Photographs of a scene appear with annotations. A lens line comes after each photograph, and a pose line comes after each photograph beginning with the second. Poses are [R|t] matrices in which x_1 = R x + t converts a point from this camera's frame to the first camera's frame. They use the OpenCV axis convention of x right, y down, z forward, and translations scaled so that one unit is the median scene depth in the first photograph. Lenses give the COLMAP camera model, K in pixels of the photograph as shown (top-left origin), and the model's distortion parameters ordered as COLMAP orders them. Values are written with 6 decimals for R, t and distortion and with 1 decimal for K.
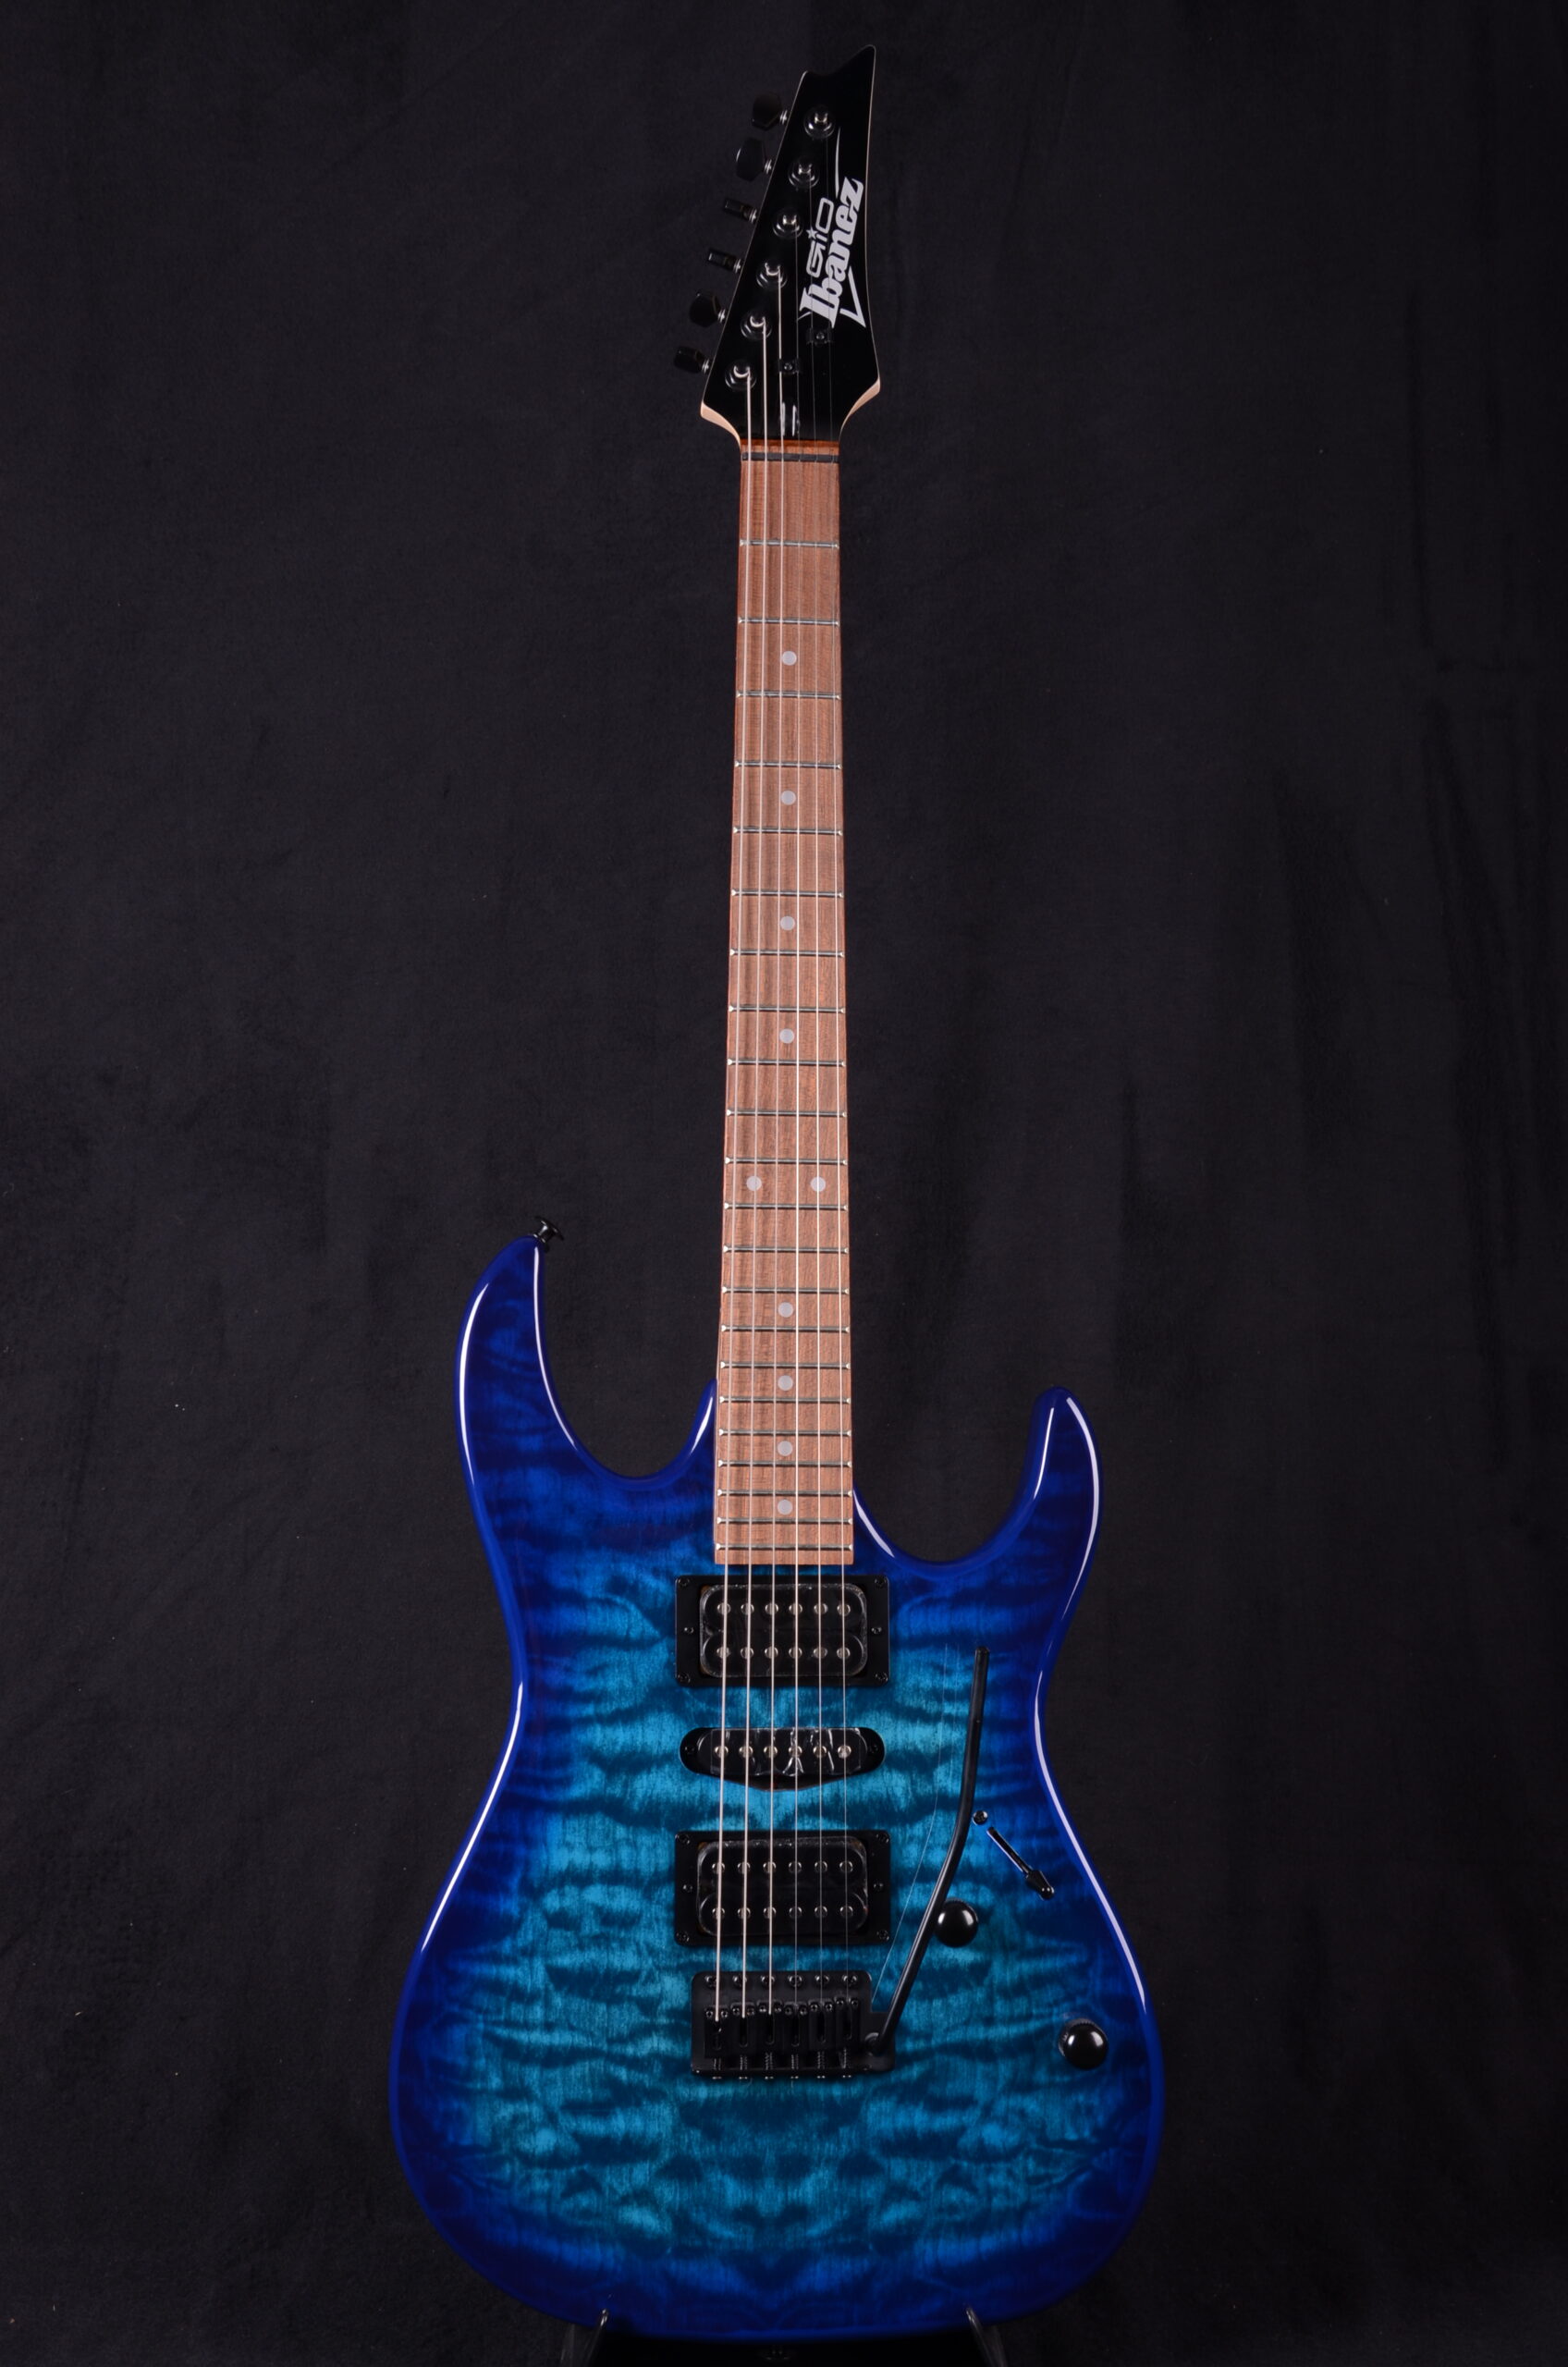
lens RADIAL K [[2942.7, 0, 791.4], [0, 2942.7, 1214.0], [0, 0, 1]] dist [0.071648, 0.000000]
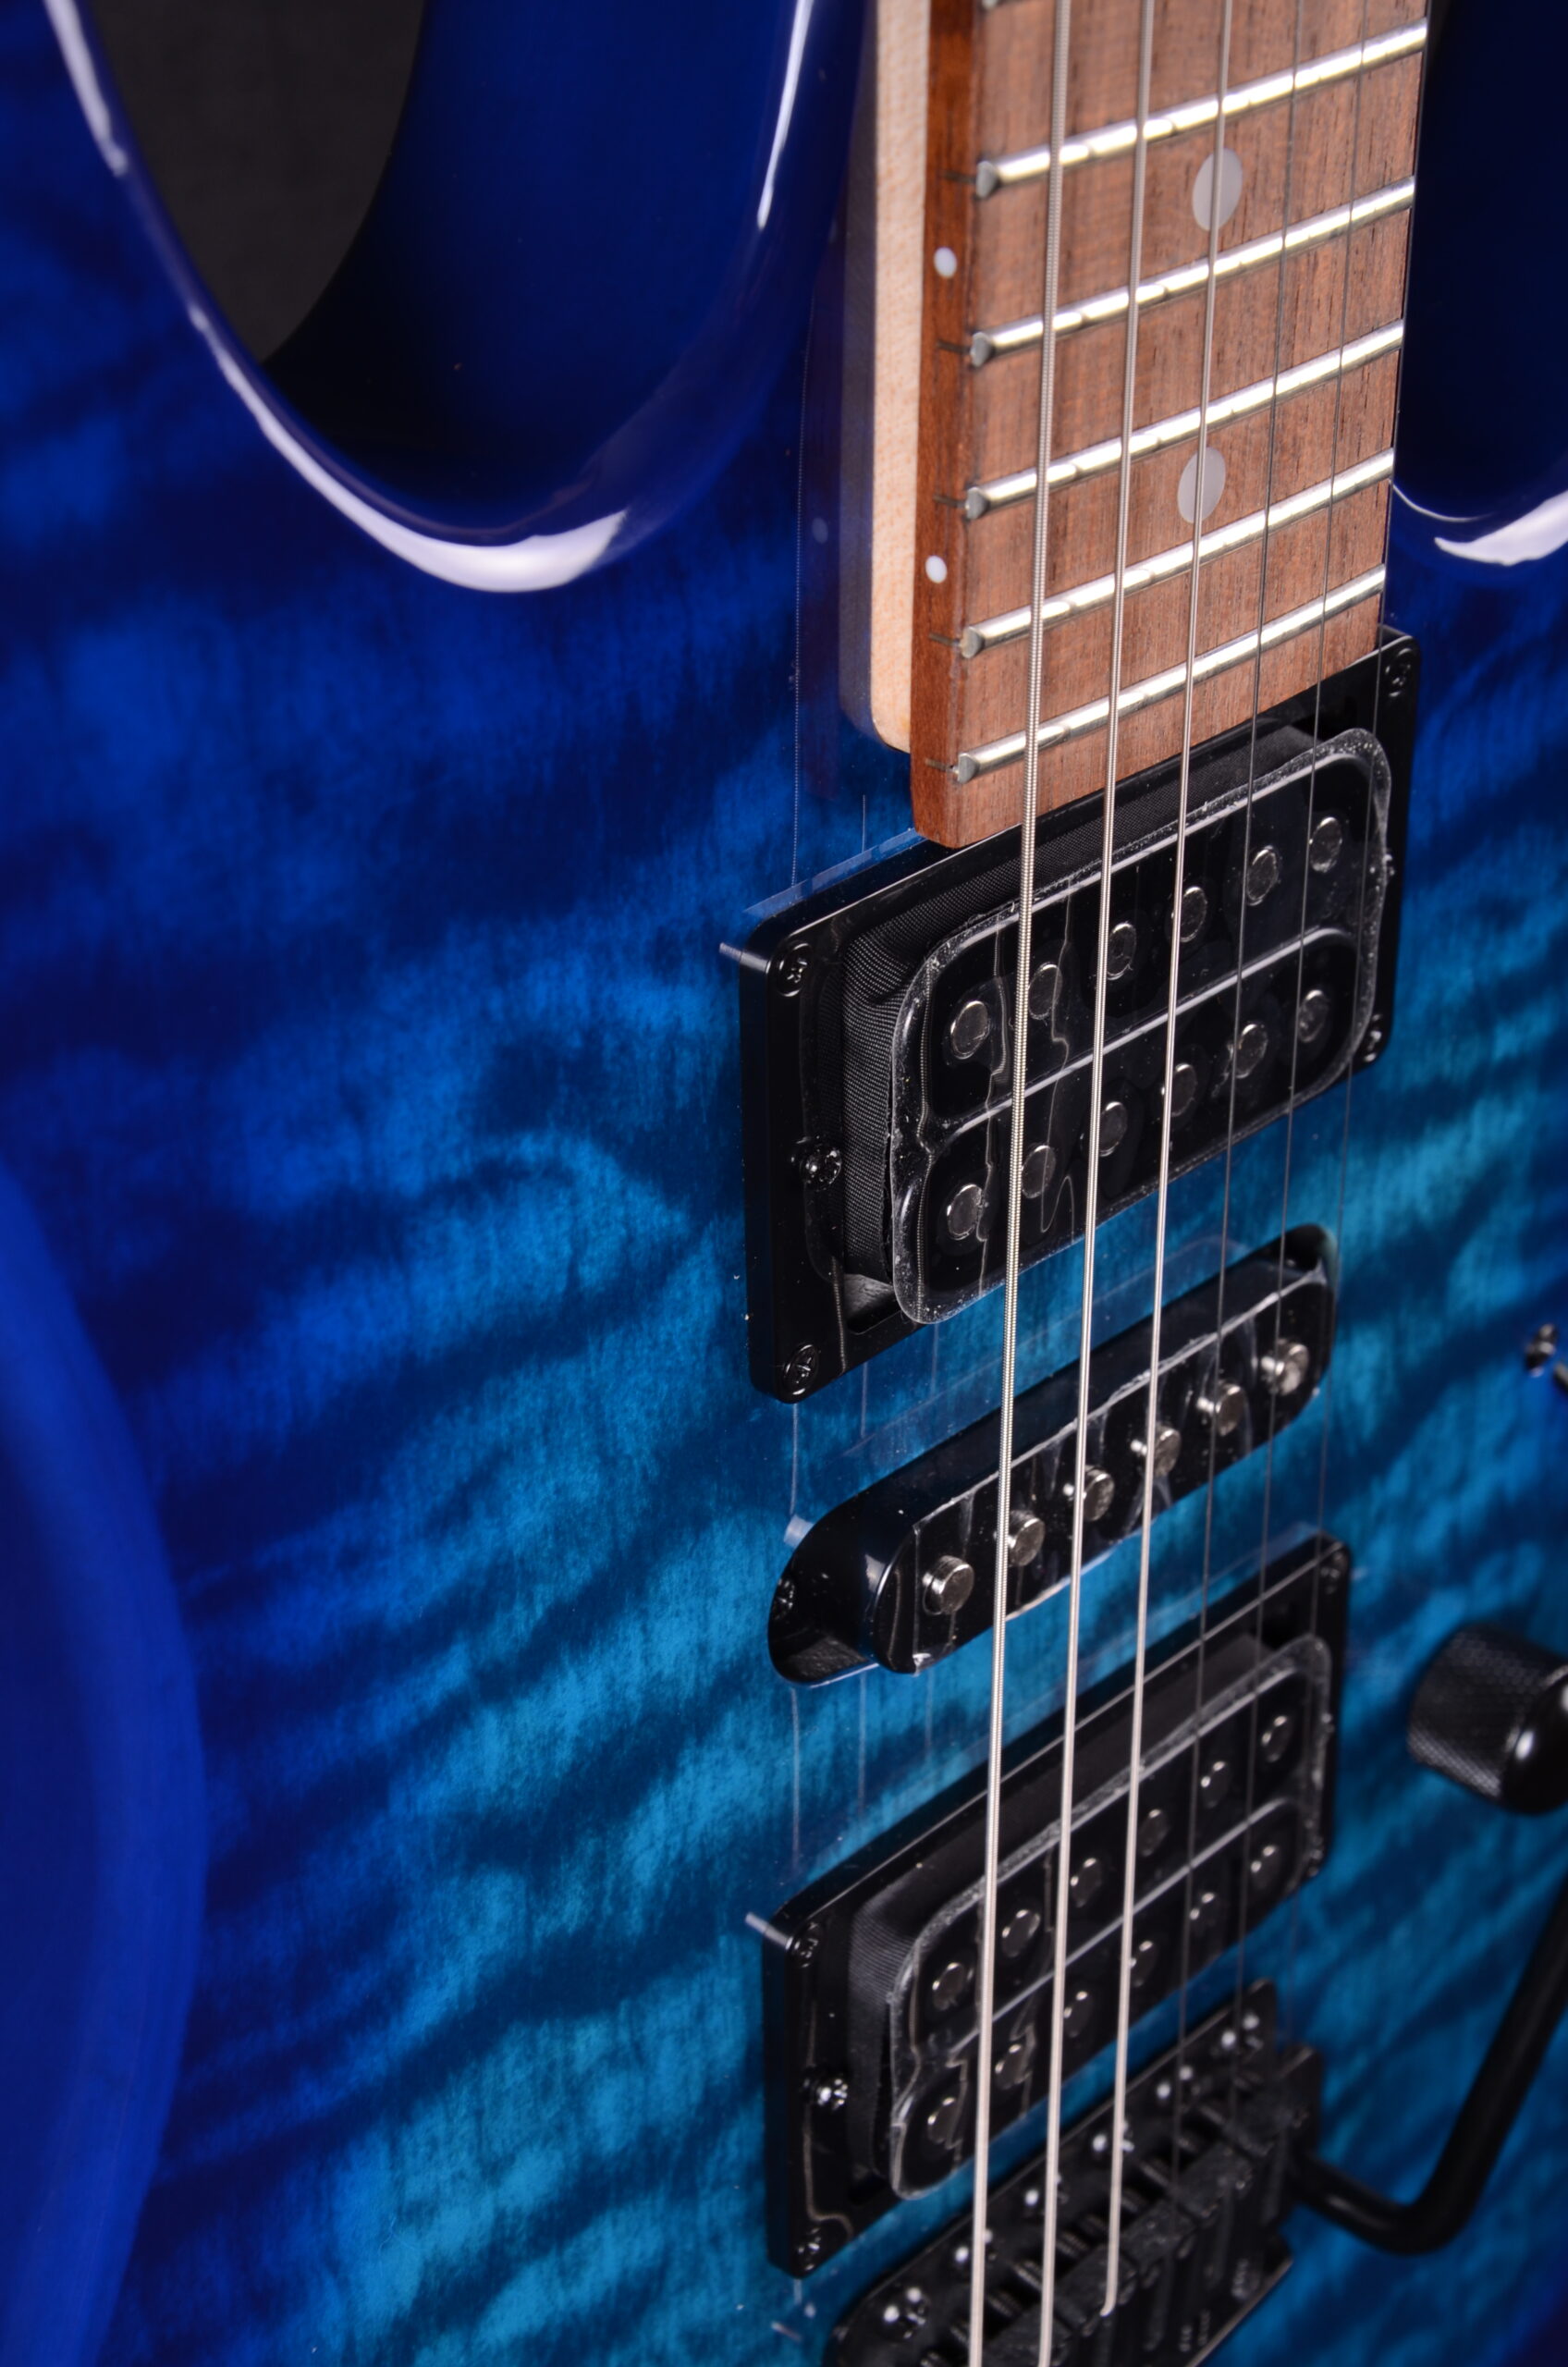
lens RADIAL K [[4013.1, 0, 814.8], [0, 4013.1, 1251.1], [0, 0, 1]] dist [0.099802, 0.000000]
pose [[0.738281, -0.355075, 0.573466, -0.195606], [-0.073995, 0.802448, 0.592117, -0.017878], [-0.670422, -0.479582, 0.566158, 0.839786]]
